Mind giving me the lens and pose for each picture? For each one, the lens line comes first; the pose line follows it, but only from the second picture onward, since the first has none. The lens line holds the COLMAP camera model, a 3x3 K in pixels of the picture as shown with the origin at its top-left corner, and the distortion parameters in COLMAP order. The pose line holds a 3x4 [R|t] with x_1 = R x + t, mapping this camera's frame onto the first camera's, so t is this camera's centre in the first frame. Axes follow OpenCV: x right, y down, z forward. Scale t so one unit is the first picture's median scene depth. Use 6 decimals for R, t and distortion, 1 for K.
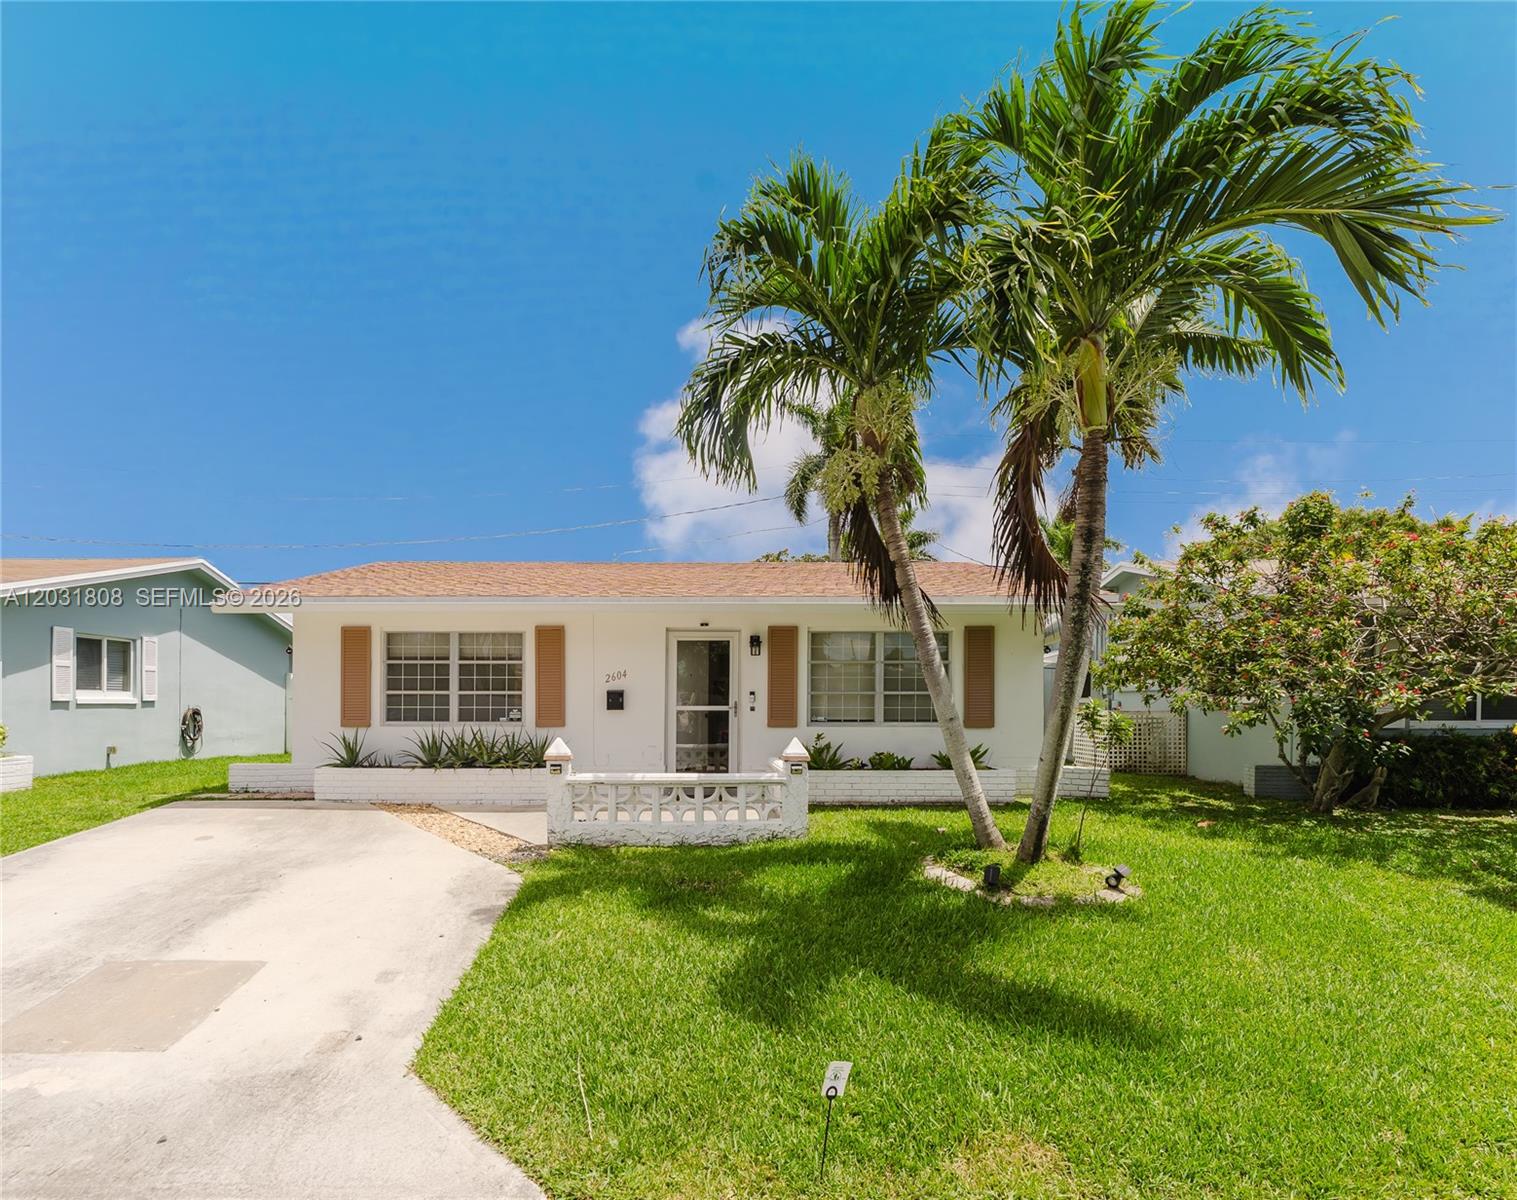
lens RADIAL K [[789.9, 0, 755.8], [0, 789.9, 659.1], [0, 0, 1]] dist [-0.001084, -0.000248]
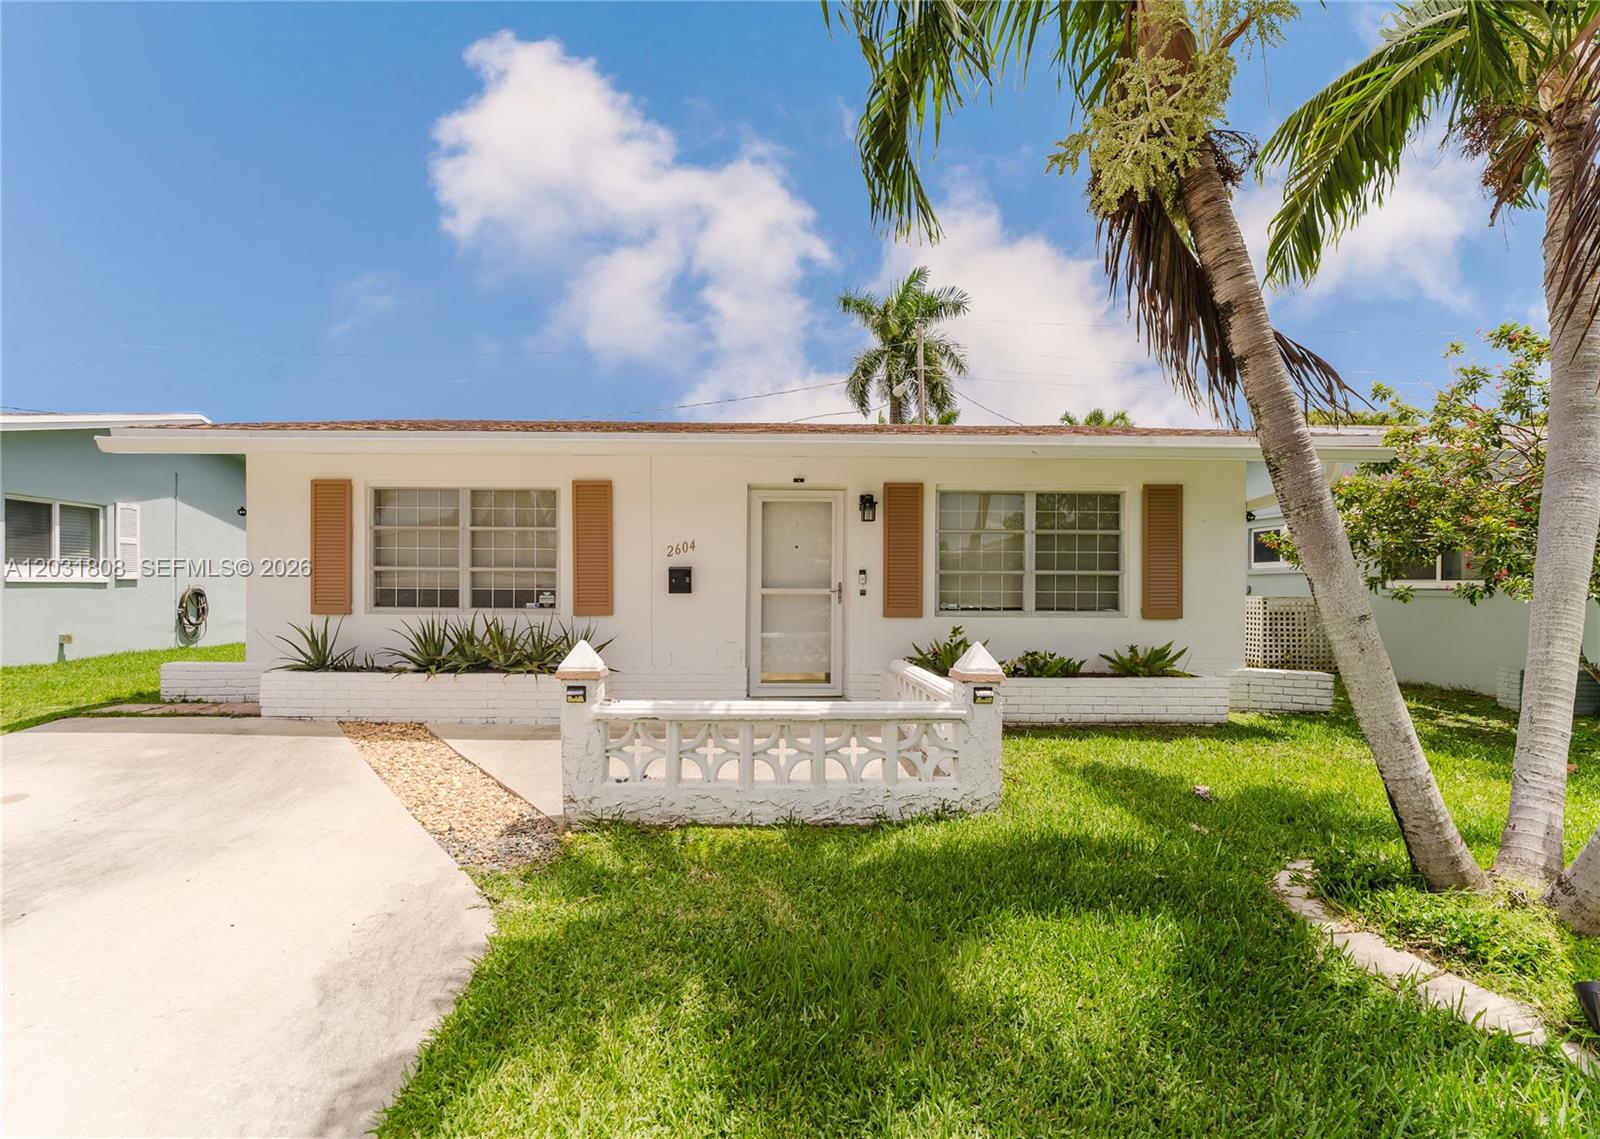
lens RADIAL K [[662.6, 0, 805.5], [0, 662.6, 565.4], [0, 0, 1]] dist [-0.000906, -0.000167]
pose [[0.999974, 0.004921, 0.005305, -0.064566], [-0.005045, 0.999706, 0.023716, 0.022919], [-0.005187, -0.023742, 0.999705, 0.382810]]
